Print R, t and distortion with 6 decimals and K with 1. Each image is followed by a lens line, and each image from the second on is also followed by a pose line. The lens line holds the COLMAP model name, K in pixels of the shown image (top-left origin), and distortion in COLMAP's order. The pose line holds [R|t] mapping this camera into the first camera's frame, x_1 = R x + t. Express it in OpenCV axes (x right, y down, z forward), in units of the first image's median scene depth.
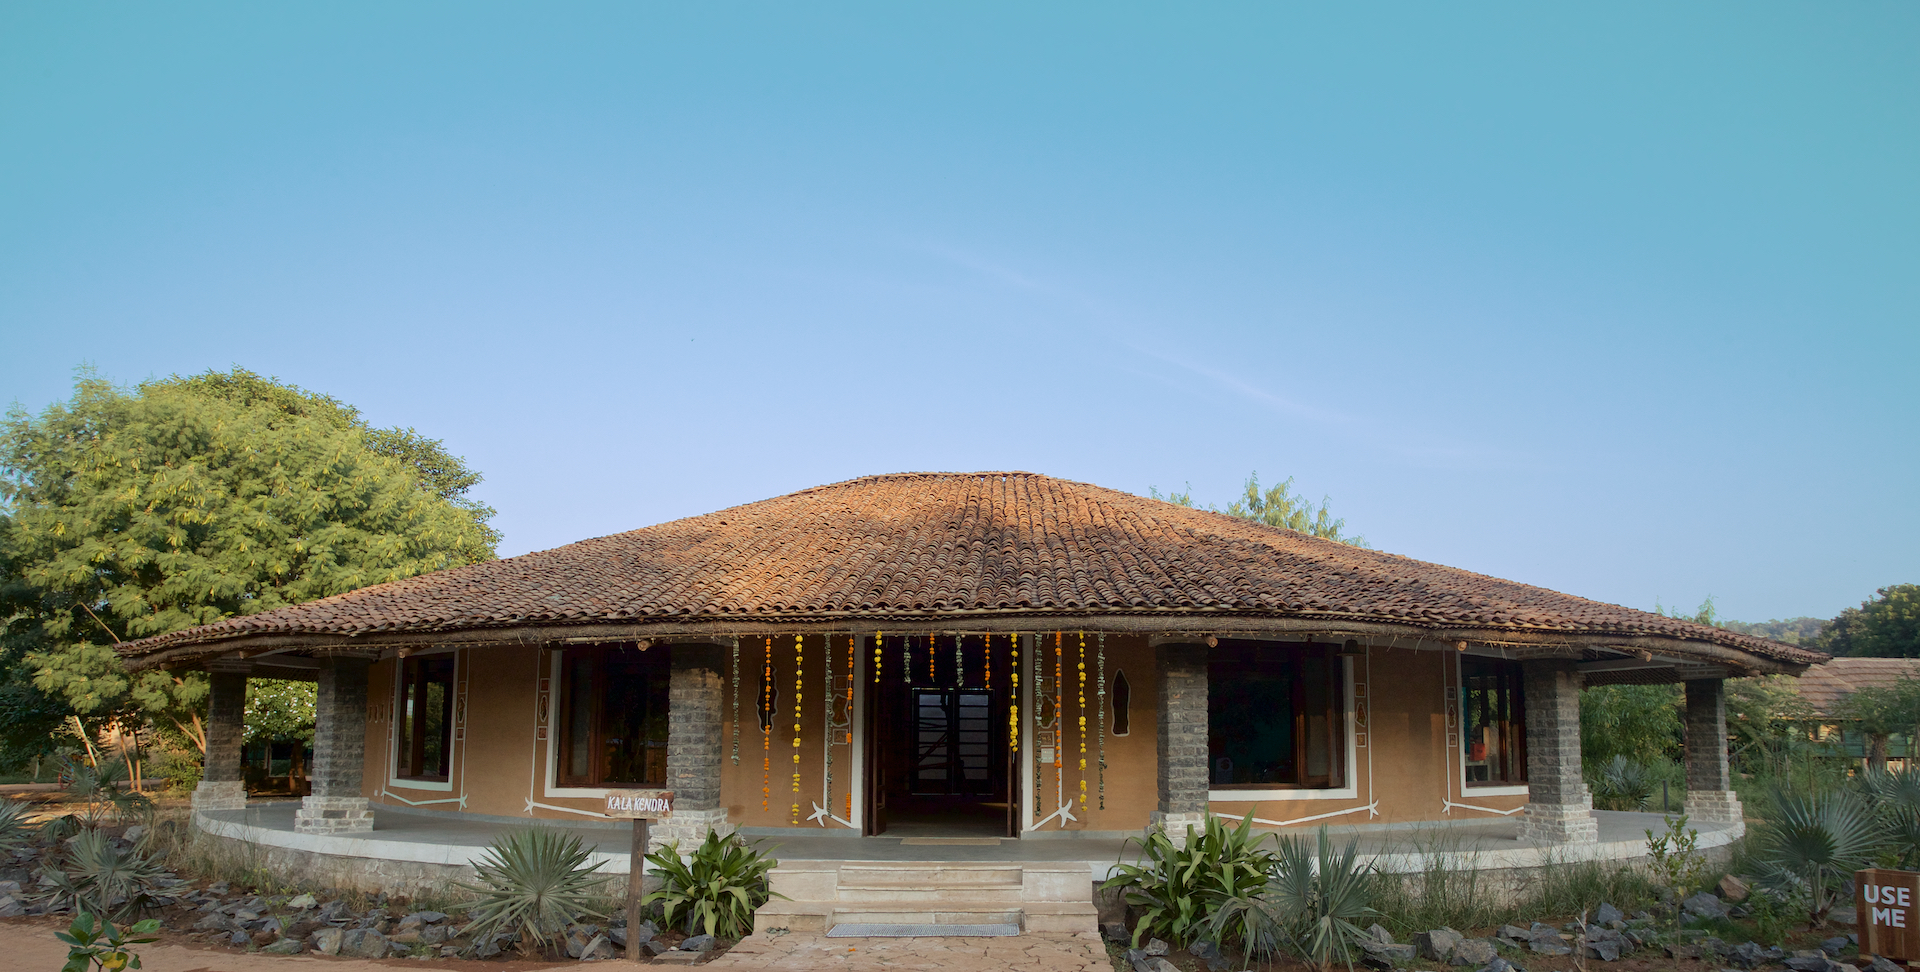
lens RADIAL K [[1764.8, 0, 960.0], [0, 1764.8, 486.0], [0, 0, 1]] dist [-0.072858, 0.001362]
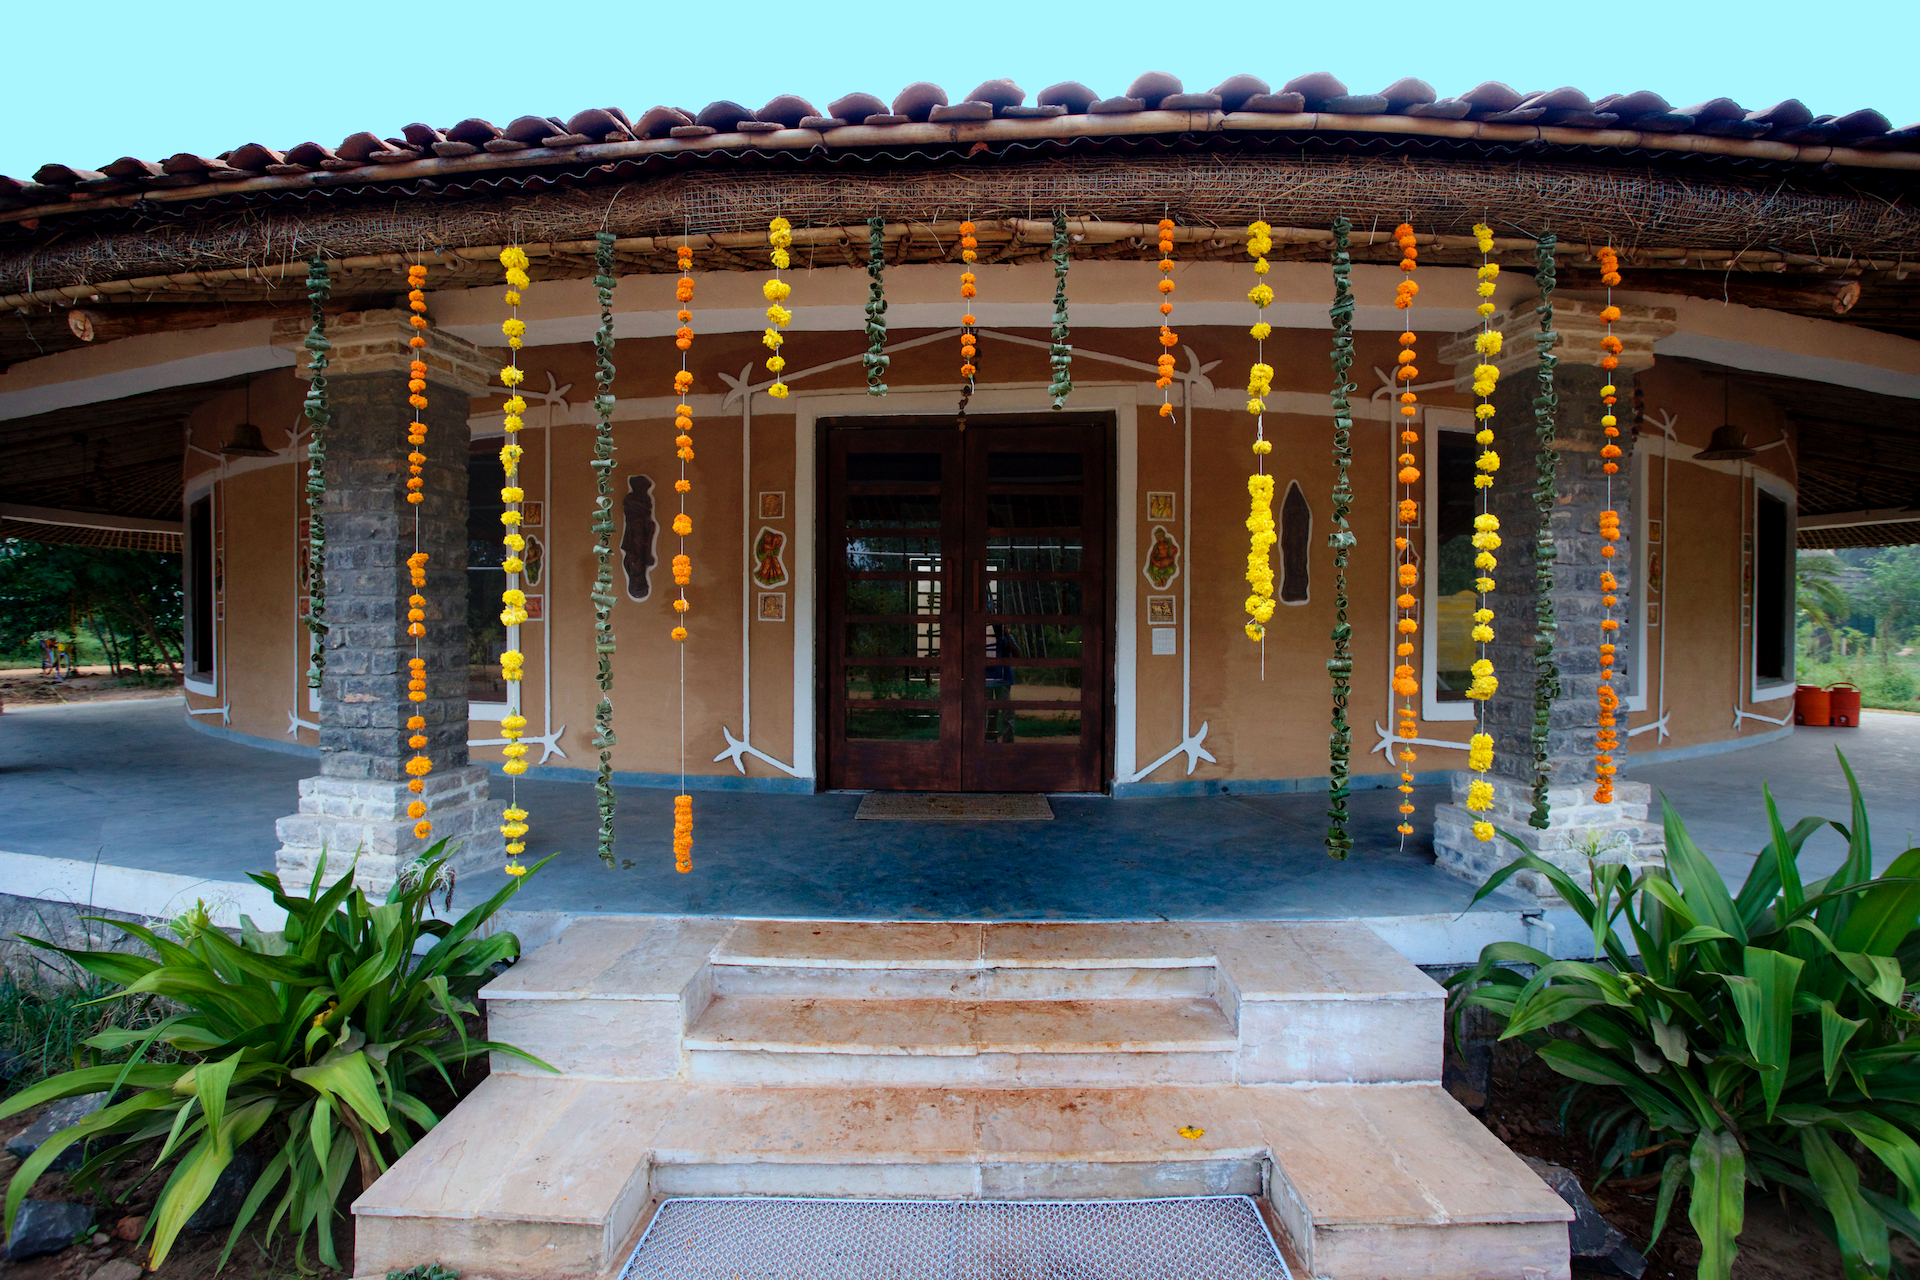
lens RADIAL K [[1006.3, 0, 960.0], [0, 1006.3, 640.0], [0, 0, 1]] dist [-0.086070, -0.000022]
pose [[0.999808, -0.003020, 0.019379, -0.017353], [-0.000129, 0.987041, 0.160471, 0.104617], [-0.019613, -0.160443, 0.986850, 0.706270]]
